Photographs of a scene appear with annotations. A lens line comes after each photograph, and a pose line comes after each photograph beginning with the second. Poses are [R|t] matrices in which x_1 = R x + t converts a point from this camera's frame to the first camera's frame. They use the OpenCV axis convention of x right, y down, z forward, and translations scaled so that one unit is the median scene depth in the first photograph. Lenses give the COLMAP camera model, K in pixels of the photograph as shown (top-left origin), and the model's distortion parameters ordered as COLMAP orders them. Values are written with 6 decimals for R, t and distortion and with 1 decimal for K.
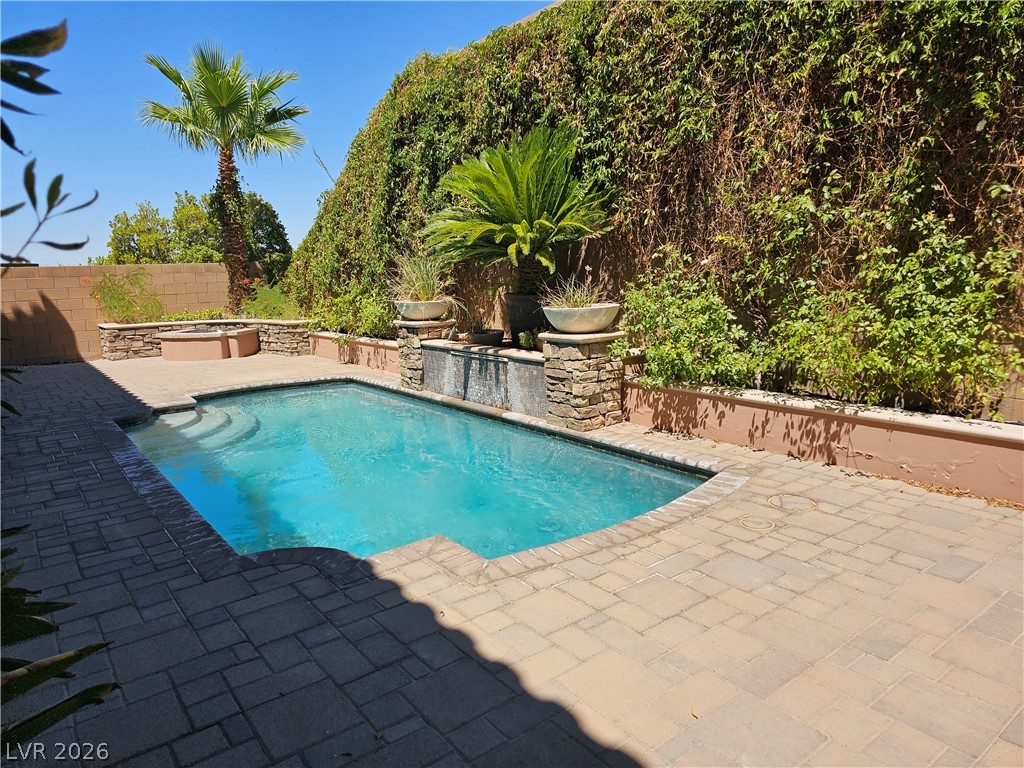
lens RADIAL K [[701.6, 0, 510.1], [0, 701.6, 382.8], [0, 0, 1]] dist [0.053739, 0.002067]
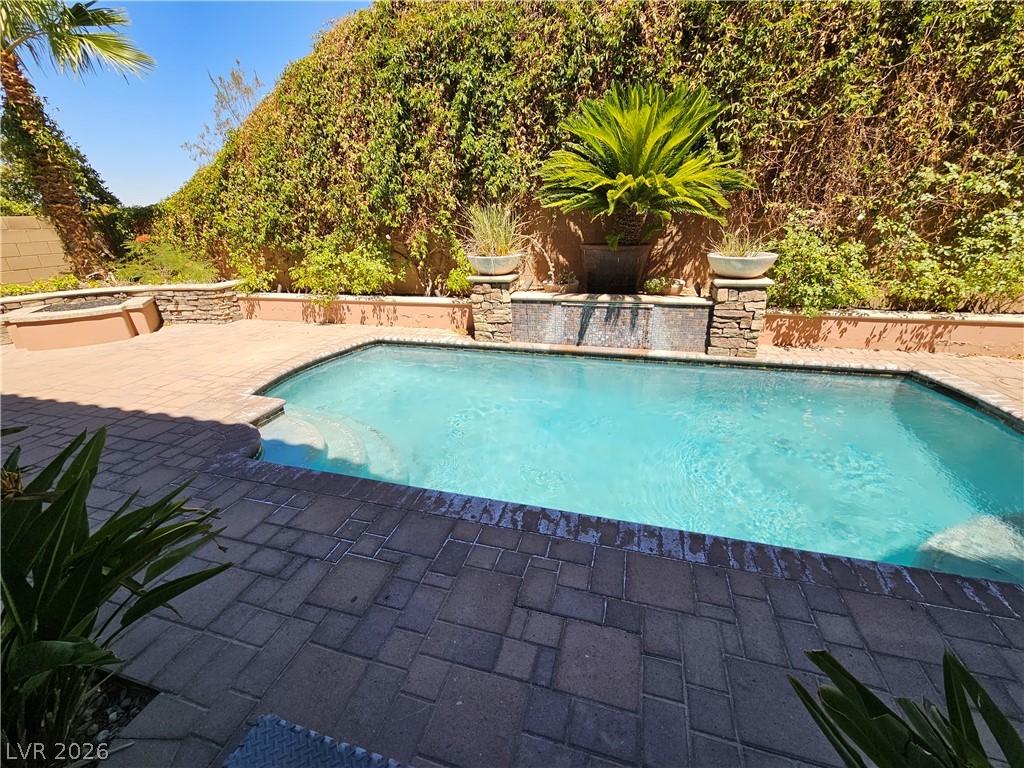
lens RADIAL K [[424.2, 0, 512.6], [0, 424.2, 389.9], [0, 0, 1]] dist [-0.006073, 0.002772]
pose [[0.788727, -0.221103, 0.573605, -0.660569], [0.096762, 0.966101, 0.239345, -0.095244], [-0.607080, -0.133275, 0.783384, 0.619071]]
